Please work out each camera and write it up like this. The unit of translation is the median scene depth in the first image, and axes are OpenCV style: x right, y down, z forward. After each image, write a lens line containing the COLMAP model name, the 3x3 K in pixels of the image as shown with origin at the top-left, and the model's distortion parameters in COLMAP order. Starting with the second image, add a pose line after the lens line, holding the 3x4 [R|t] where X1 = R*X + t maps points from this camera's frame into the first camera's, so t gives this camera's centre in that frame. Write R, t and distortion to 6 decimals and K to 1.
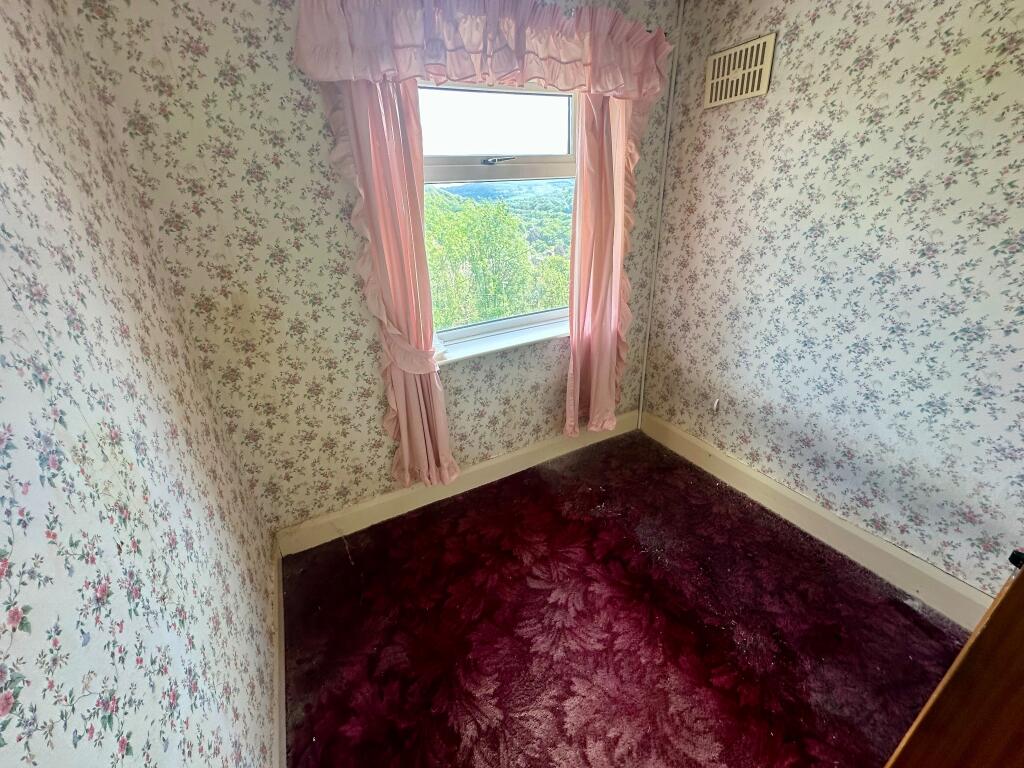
lens RADIAL K [[410.0, 0, 513.2], [0, 410.0, 384.3], [0, 0, 1]] dist [-0.002160, -0.000041]
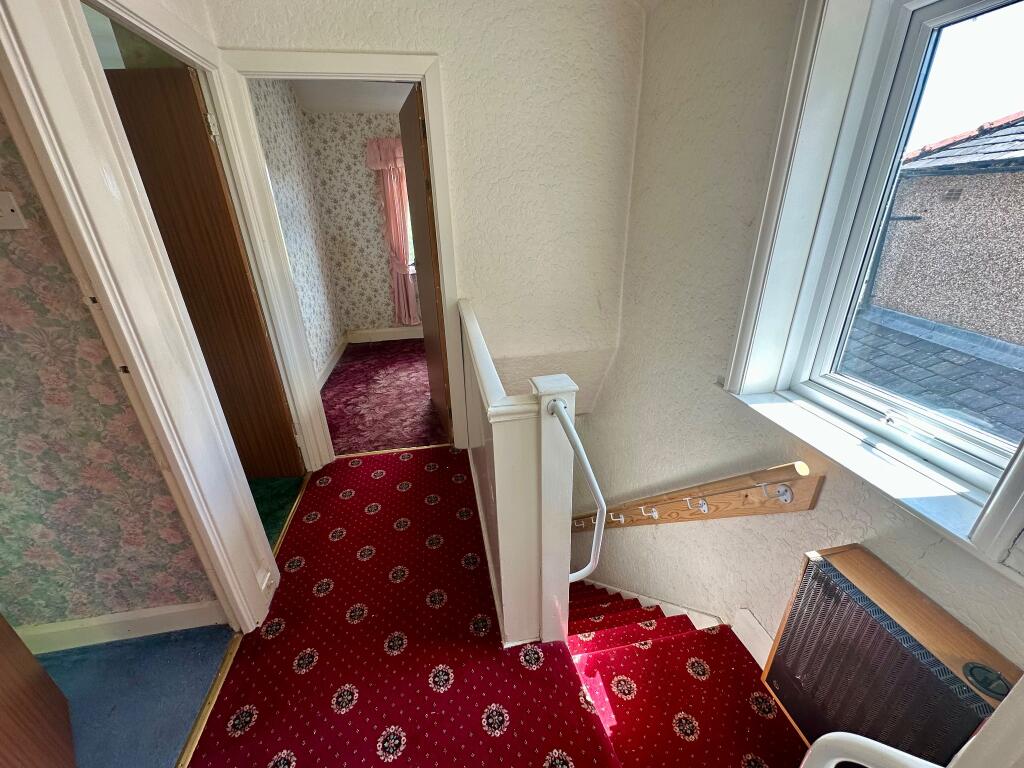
lens RADIAL K [[410.0, 0, 512.4], [0, 410.0, 384.2], [0, 0, 1]] dist [-0.002160, -0.000041]
pose [[0.953009, 0.144917, -0.266033, 1.393014], [-0.146718, 0.989090, 0.013203, 0.602711], [0.265044, 0.026449, 0.963873, -1.466204]]
